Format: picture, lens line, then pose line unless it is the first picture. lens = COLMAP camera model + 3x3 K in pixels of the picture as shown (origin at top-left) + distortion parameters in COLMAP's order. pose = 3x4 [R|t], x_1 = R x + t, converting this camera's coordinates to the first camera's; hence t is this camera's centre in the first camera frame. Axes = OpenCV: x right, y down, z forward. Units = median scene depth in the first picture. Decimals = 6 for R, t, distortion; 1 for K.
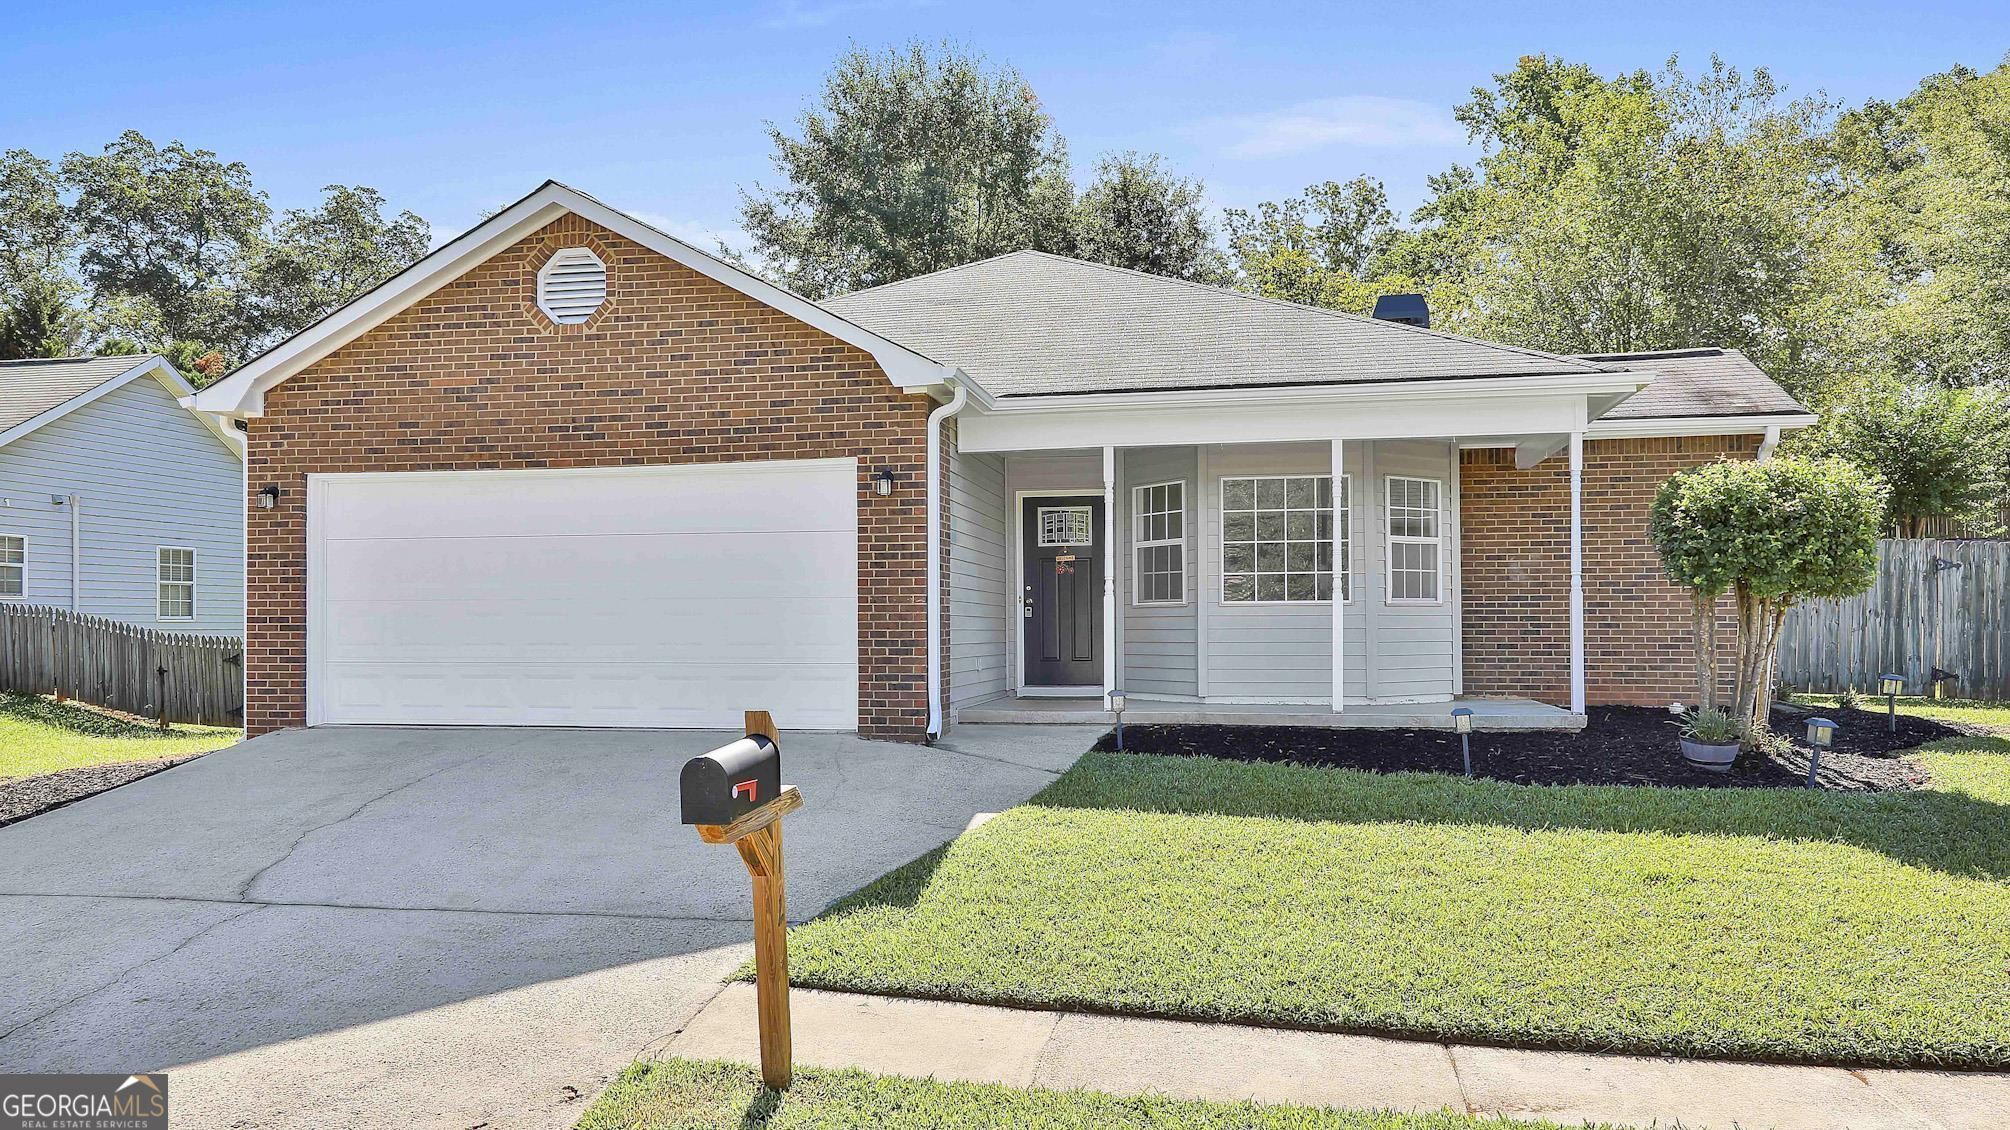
lens RADIAL K [[1378.0, 0, 992.0], [0, 1378.0, 603.3], [0, 0, 1]] dist [0.006433, 0.000885]
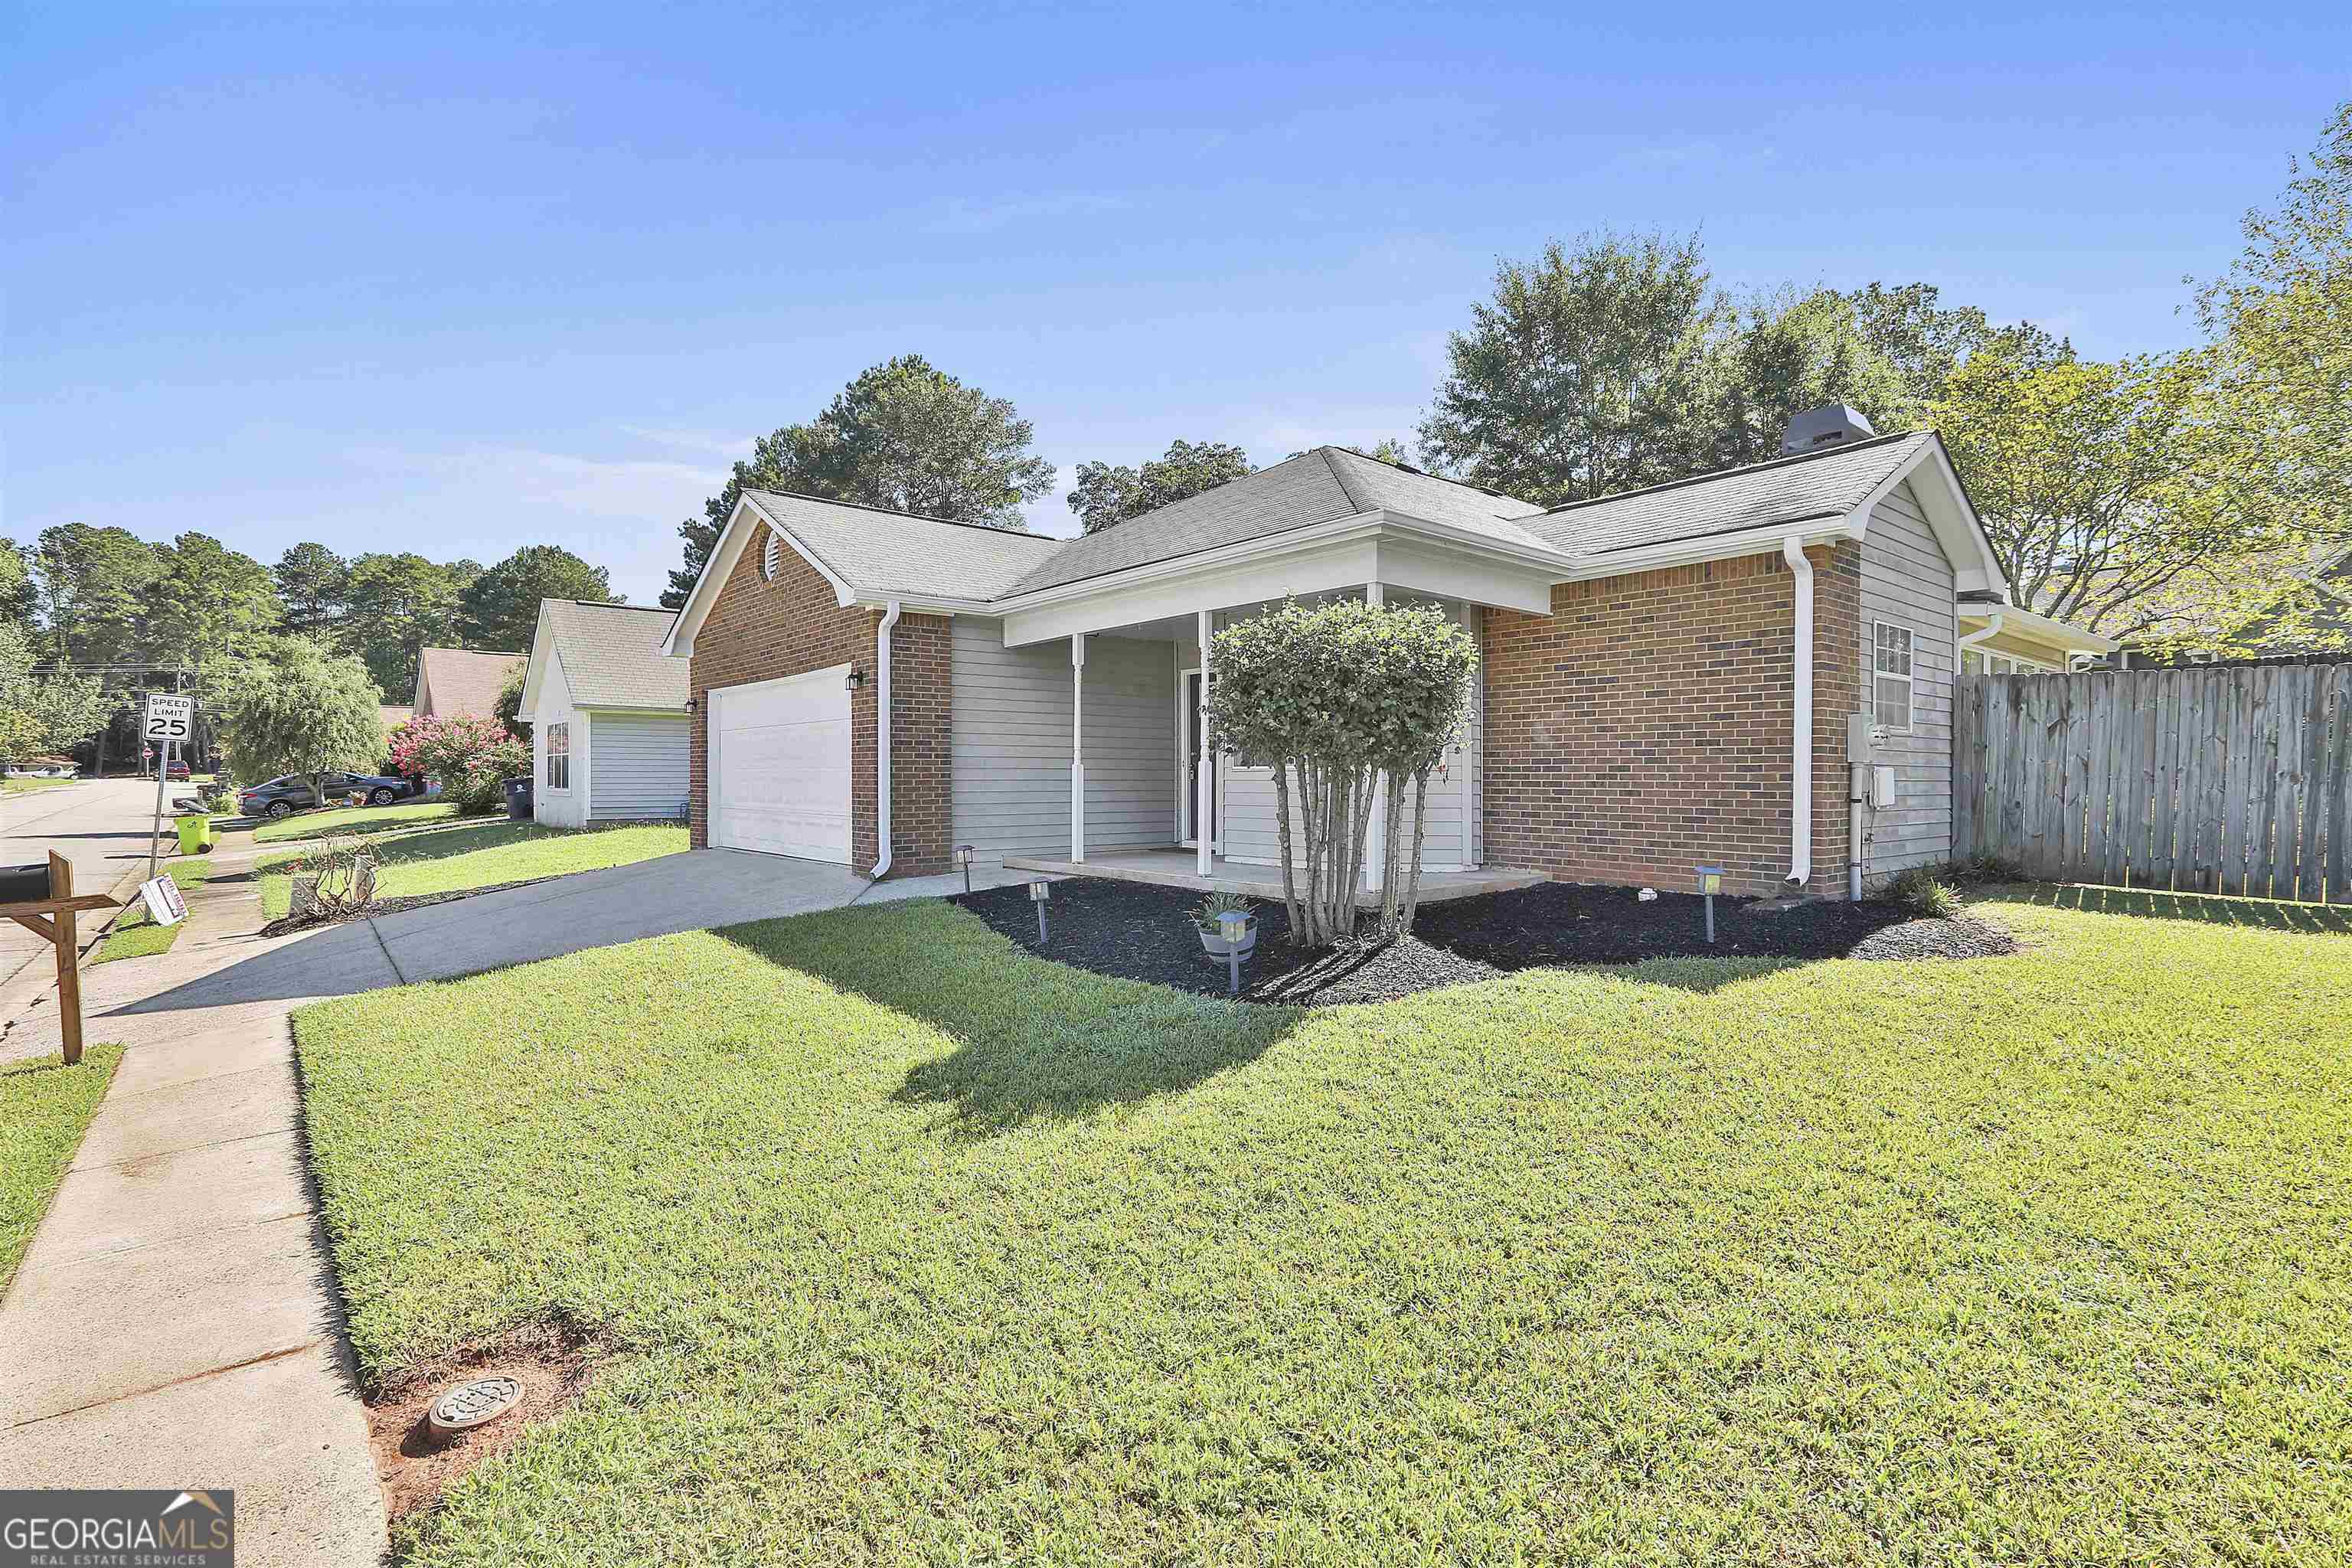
lens RADIAL K [[1139.5, 0, 1175.3], [0, 1139.5, 753.8], [0, 0, 1]] dist [-0.000511, 0.001088]
pose [[0.775519, -0.010138, -0.631243, 0.664634], [0.008555, 0.999948, -0.005550, -0.006491], [0.631266, -0.001096, 0.775565, 0.275467]]
